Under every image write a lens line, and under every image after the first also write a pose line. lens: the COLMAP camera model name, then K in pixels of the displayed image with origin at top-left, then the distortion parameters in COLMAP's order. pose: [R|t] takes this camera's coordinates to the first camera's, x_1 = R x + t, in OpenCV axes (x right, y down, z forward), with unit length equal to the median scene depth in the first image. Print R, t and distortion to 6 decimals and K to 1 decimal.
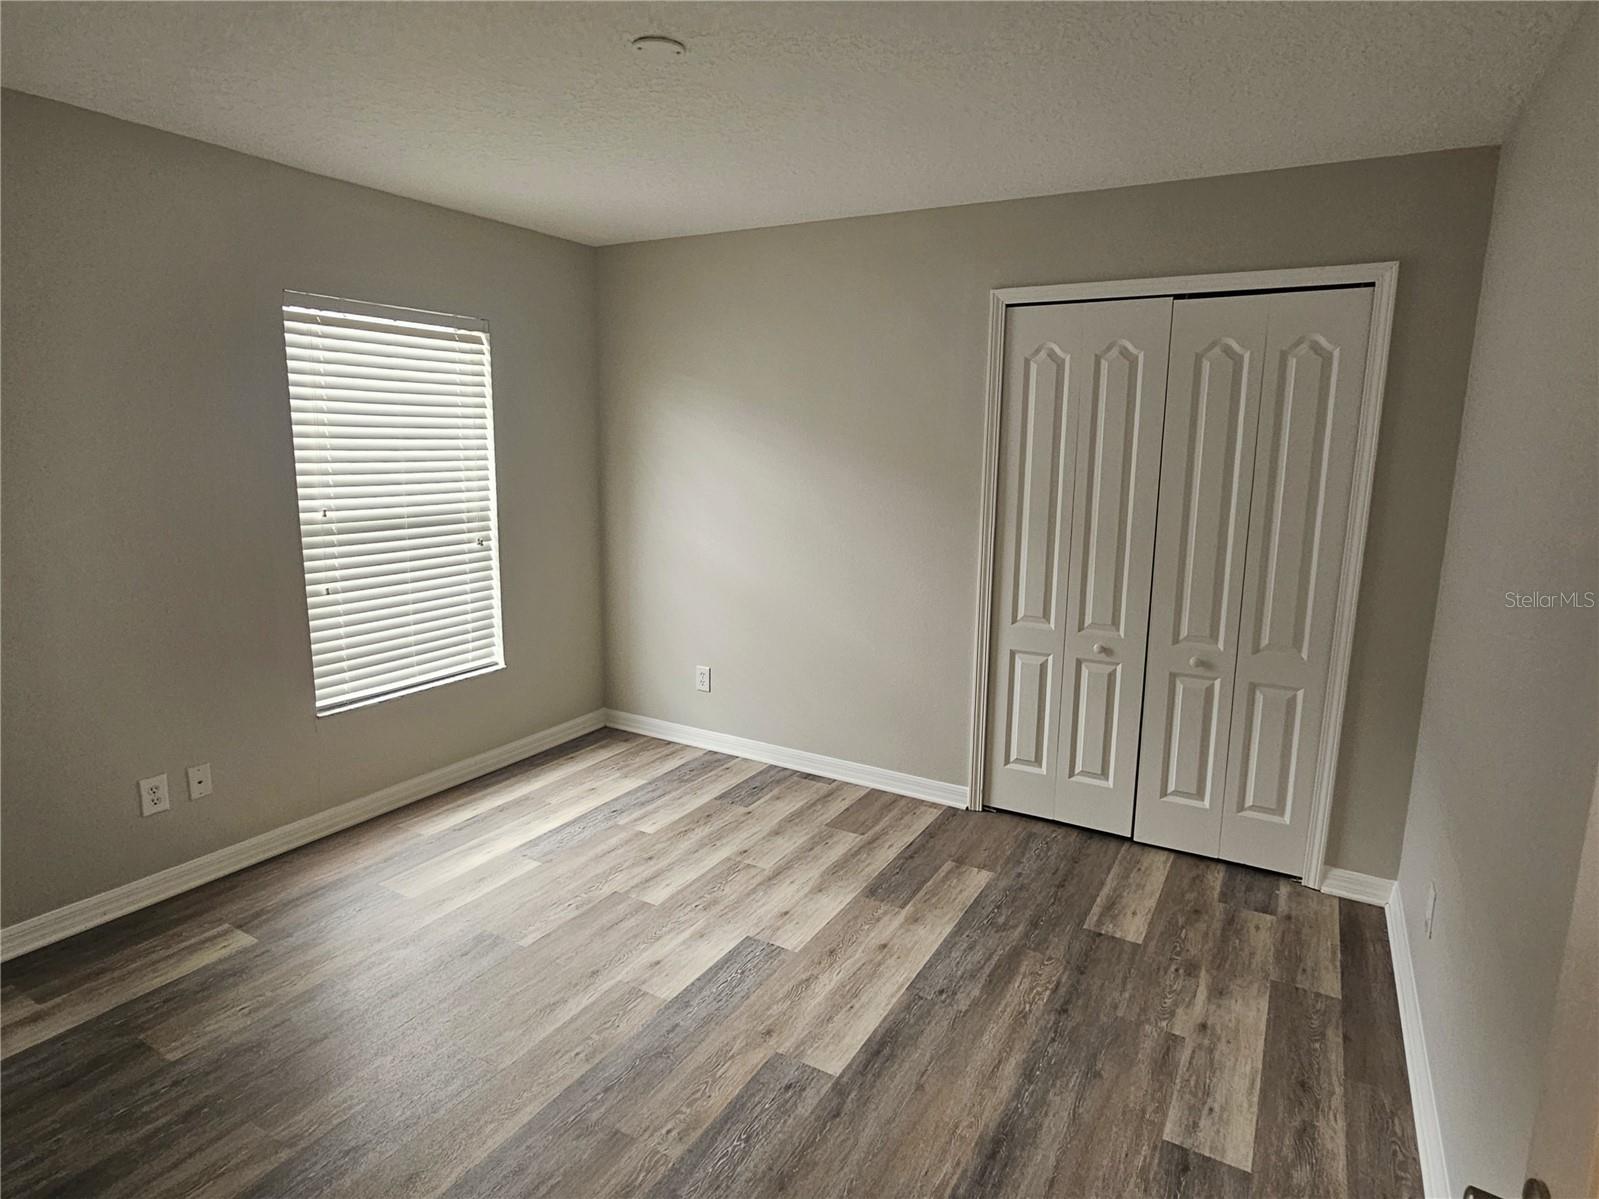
lens RADIAL K [[855.0, 0, 797.2], [0, 855.0, 588.0], [0, 0, 1]] dist [-0.001002, 0.000584]
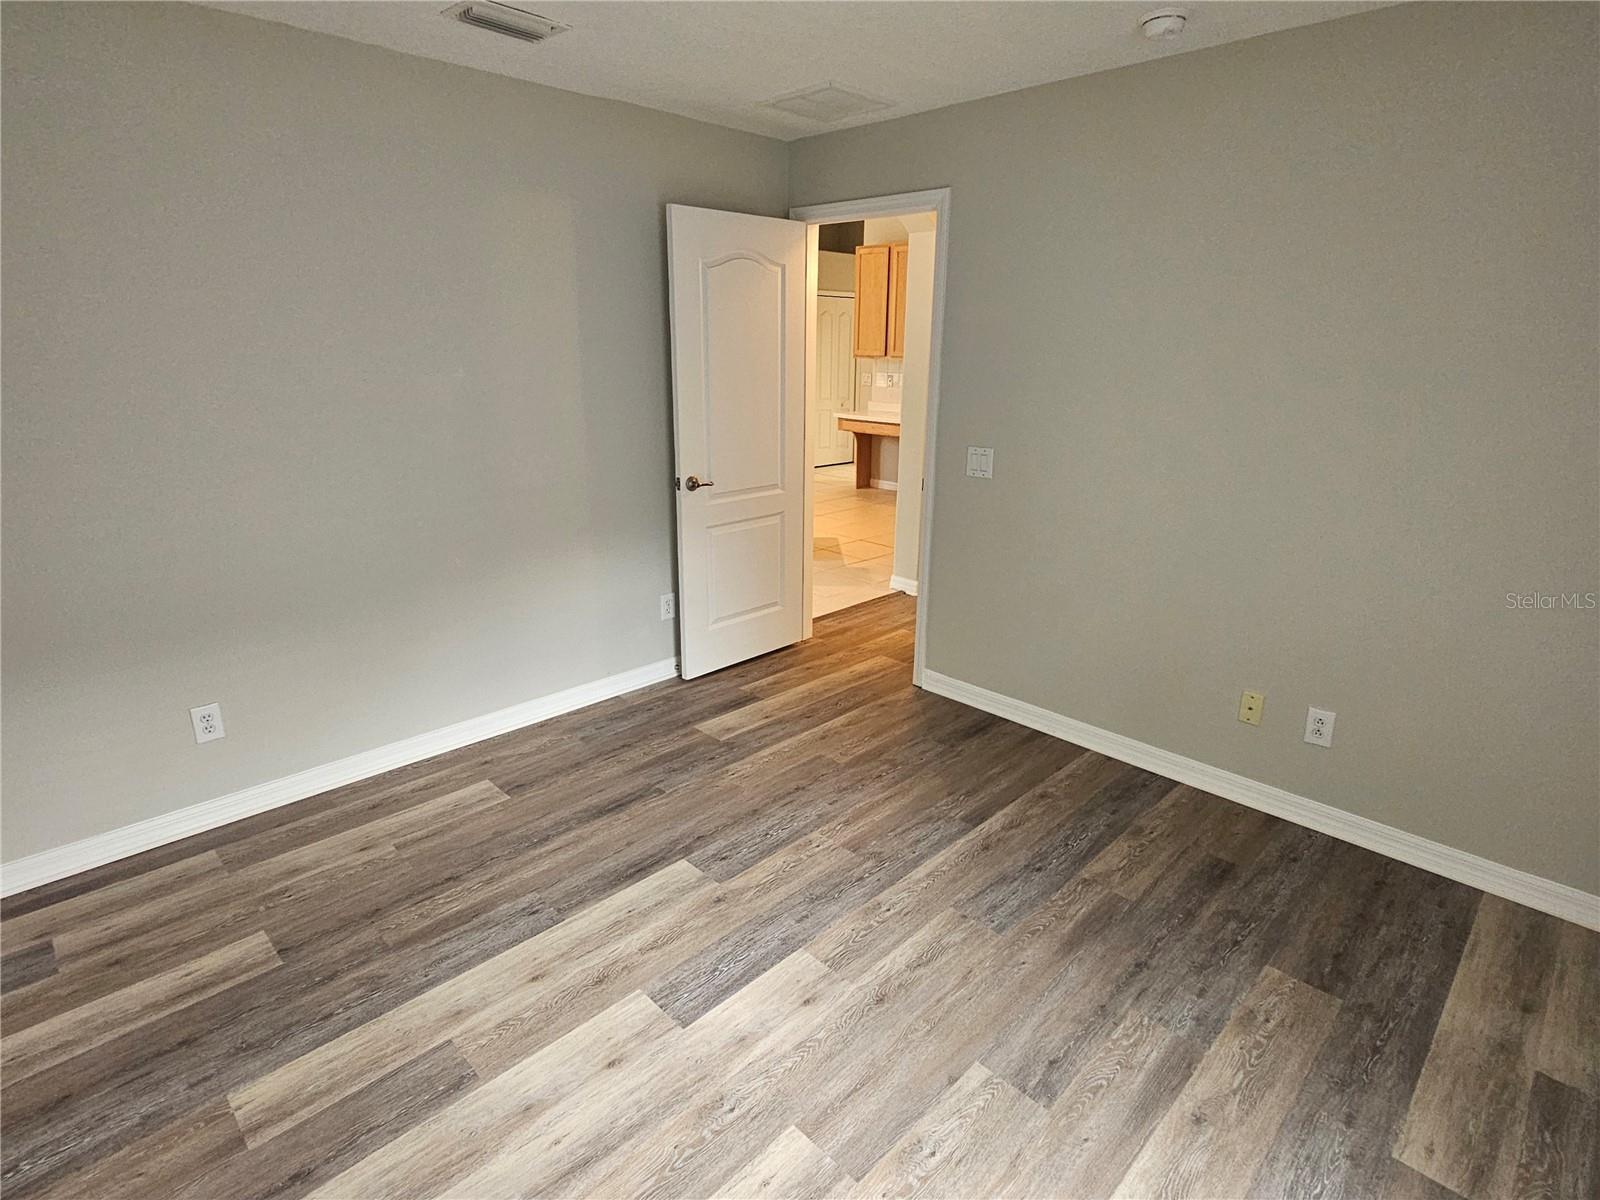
lens RADIAL K [[855.5, 0, 797.7], [0, 855.5, 588.5], [0, 0, 1]] dist [-0.001002, 0.000584]
pose [[-0.965348, -0.097288, 0.242154, -0.334818], [0.020752, 0.896357, 0.442847, -0.302028], [-0.260140, 0.432527, -0.863277, 1.631918]]
